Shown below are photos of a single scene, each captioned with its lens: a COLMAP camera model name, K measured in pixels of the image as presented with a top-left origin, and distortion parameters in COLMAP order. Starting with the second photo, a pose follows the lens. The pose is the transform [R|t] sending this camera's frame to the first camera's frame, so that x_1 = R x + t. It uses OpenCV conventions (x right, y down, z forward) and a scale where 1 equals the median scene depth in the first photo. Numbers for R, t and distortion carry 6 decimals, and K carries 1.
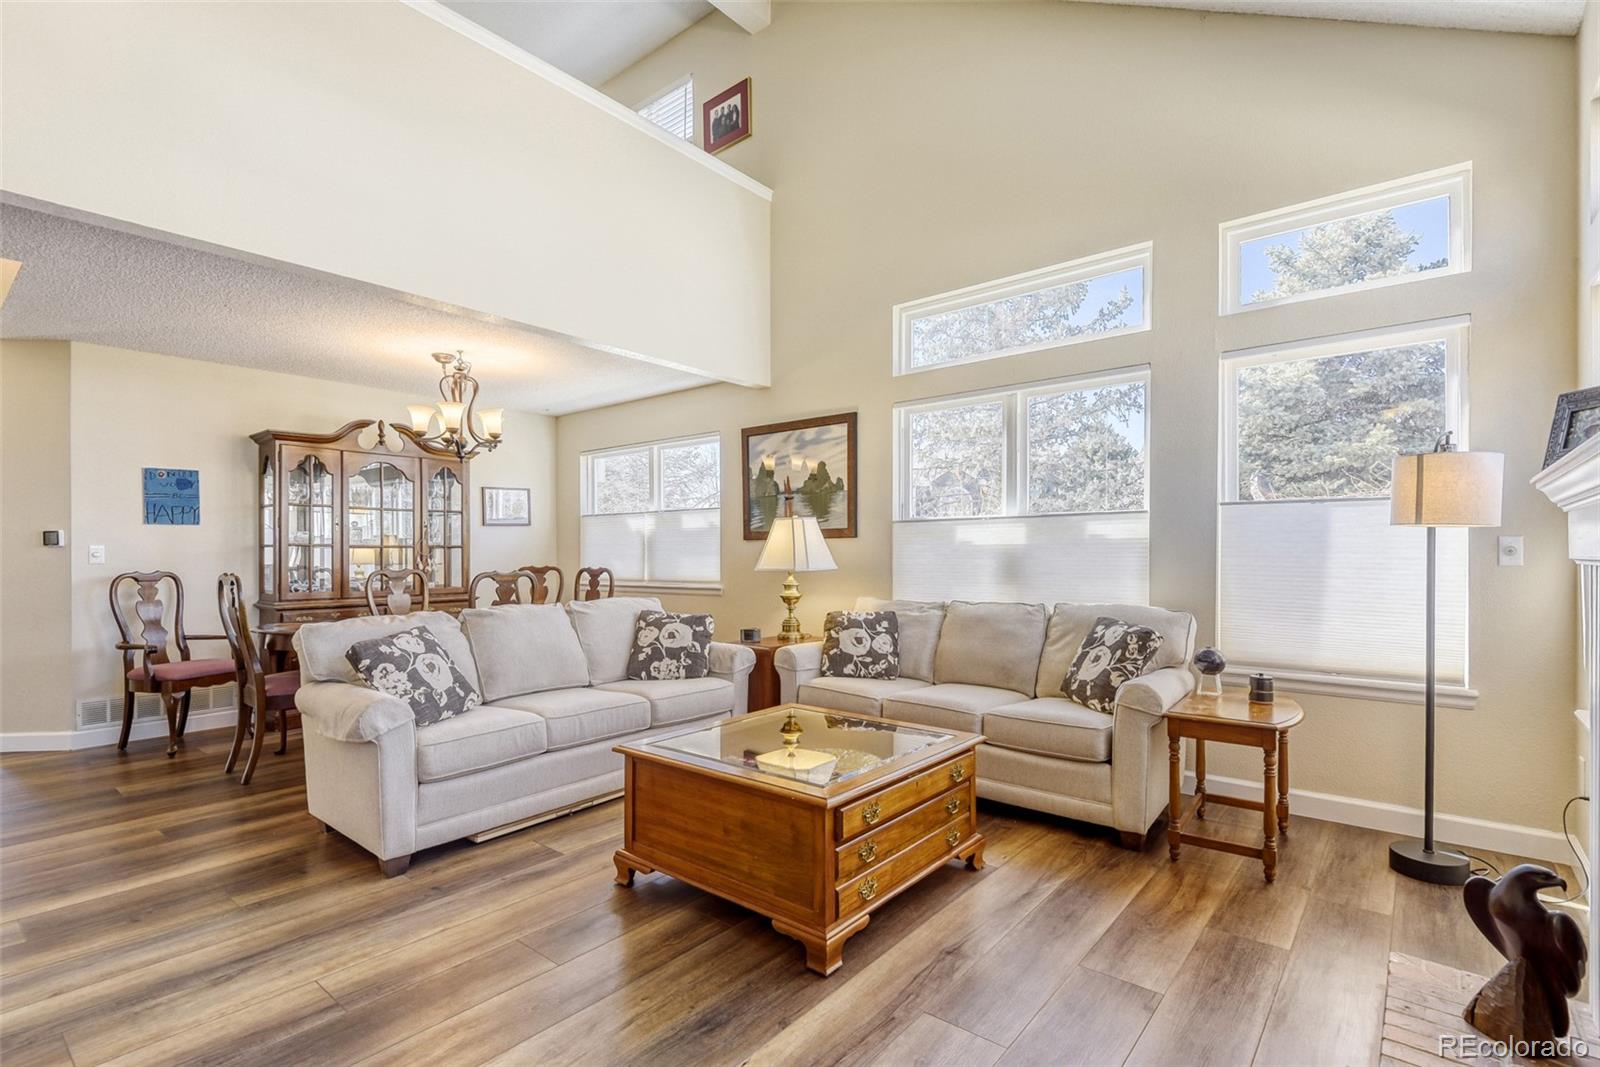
lens RADIAL K [[738.1, 0, 803.2], [0, 738.1, 539.5], [0, 0, 1]] dist [0.015887, -0.016405]
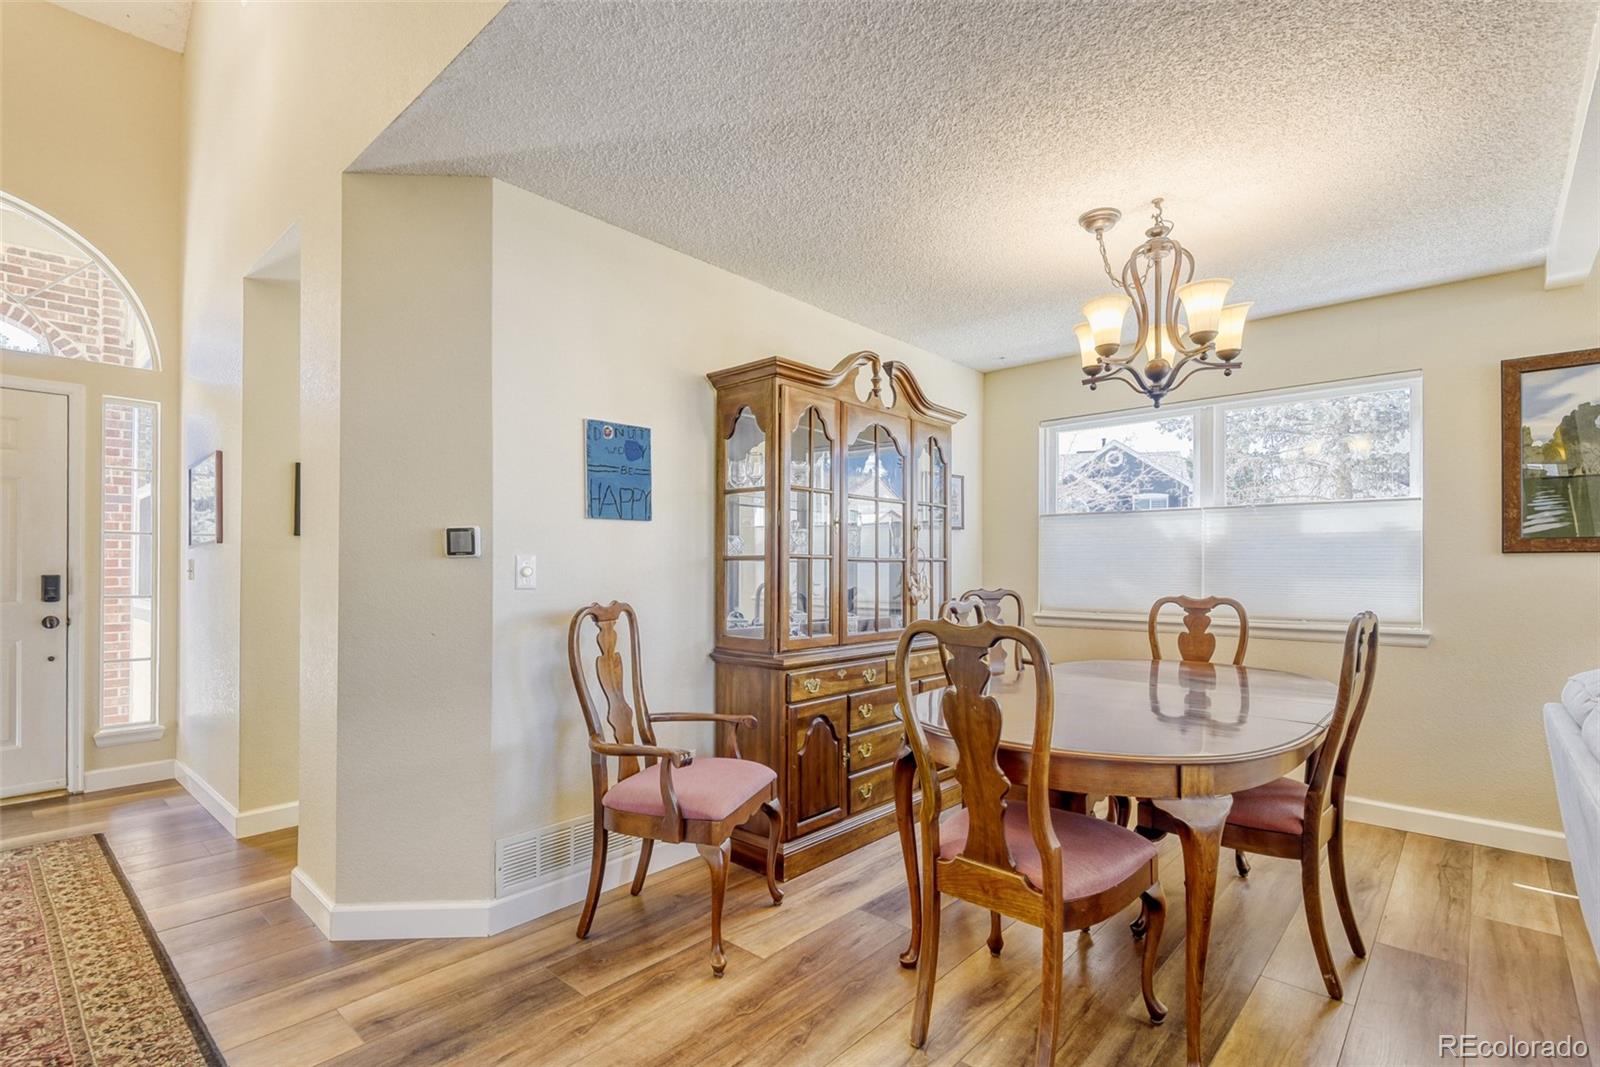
lens RADIAL K [[738.1, 0, 803.2], [0, 738.1, 539.5], [0, 0, 1]] dist [0.015887, -0.016405]
pose [[0.997110, 0.005042, -0.075798, -0.649625], [-0.006238, 0.999860, -0.015551, 0.003213], [0.075709, 0.015979, 0.997002, 0.423841]]
